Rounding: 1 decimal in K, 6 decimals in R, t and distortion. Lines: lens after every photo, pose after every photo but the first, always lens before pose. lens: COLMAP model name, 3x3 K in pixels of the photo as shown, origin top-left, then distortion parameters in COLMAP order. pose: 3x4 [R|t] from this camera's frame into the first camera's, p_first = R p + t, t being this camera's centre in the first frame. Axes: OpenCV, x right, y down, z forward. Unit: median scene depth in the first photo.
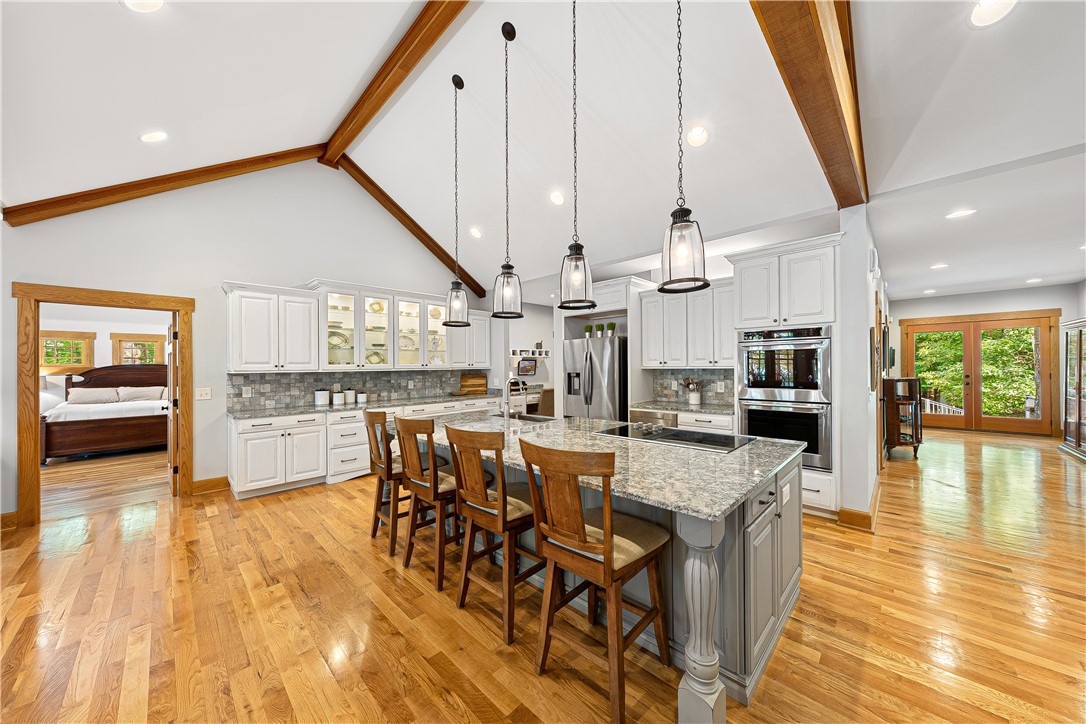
lens RADIAL K [[368.5, 0, 543.0], [0, 368.5, 362.0], [0, 0, 1]] dist [0.000357, 0.000020]
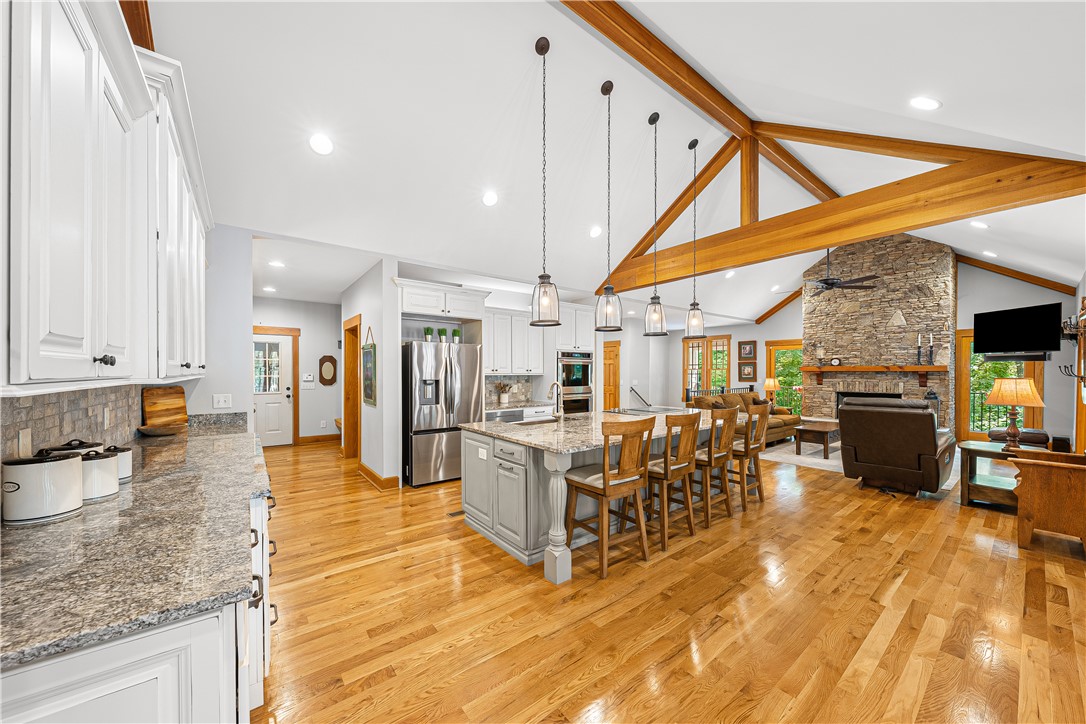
lens RADIAL K [[378.4, 0, 545.0], [0, 378.4, 374.0], [0, 0, 1]] dist [-0.000228, -0.000063]
pose [[0.146182, 0.003149, 0.989253, -0.878487], [-0.014461, 0.999895, -0.001046, 0.013565], [-0.989152, -0.014153, 0.146212, 0.671472]]
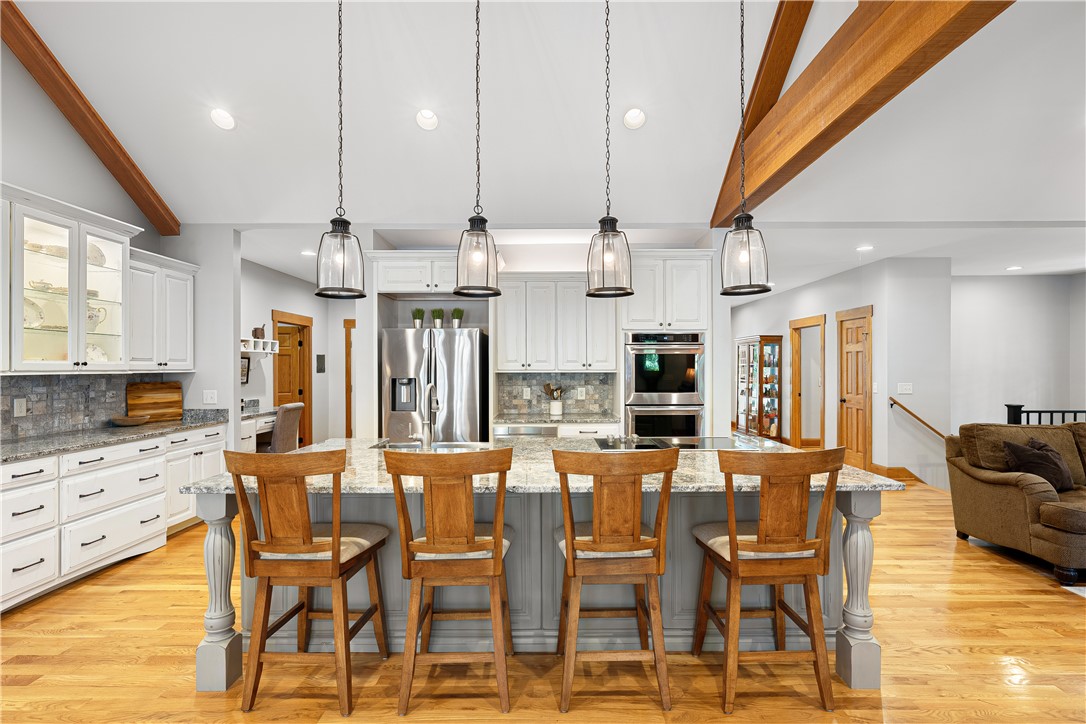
lens RADIAL K [[531.4, 0, 536.2], [0, 531.4, 366.1], [0, 0, 1]] dist [-0.002221, -0.000105]
pose [[0.719512, 0.012325, 0.694371, -0.472917], [-0.013159, 0.999905, -0.004112, 0.008595], [-0.694356, -0.006179, 0.719606, 0.155210]]
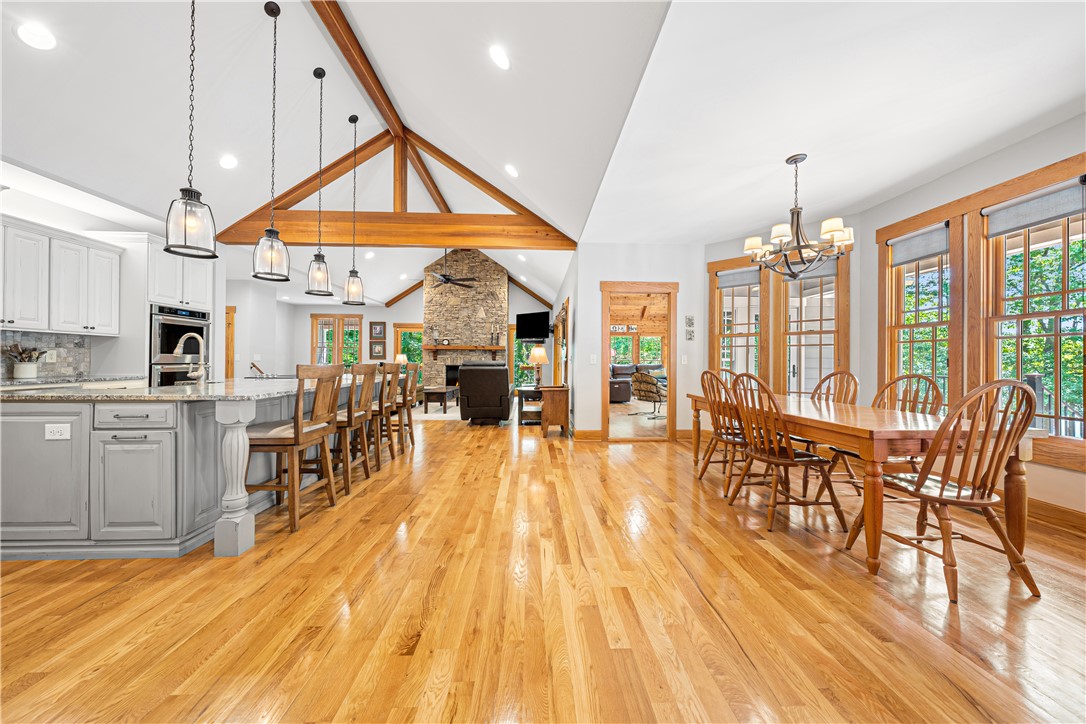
lens RADIAL K [[375.8, 0, 543.0], [0, 375.8, 362.0], [0, 0, 1]] dist [-0.000990, -0.000137]
pose [[-0.717993, 0.005391, 0.696030, -0.933697], [-0.005049, 0.999903, -0.012952, 0.085191], [-0.696032, -0.012814, -0.717896, 0.812250]]
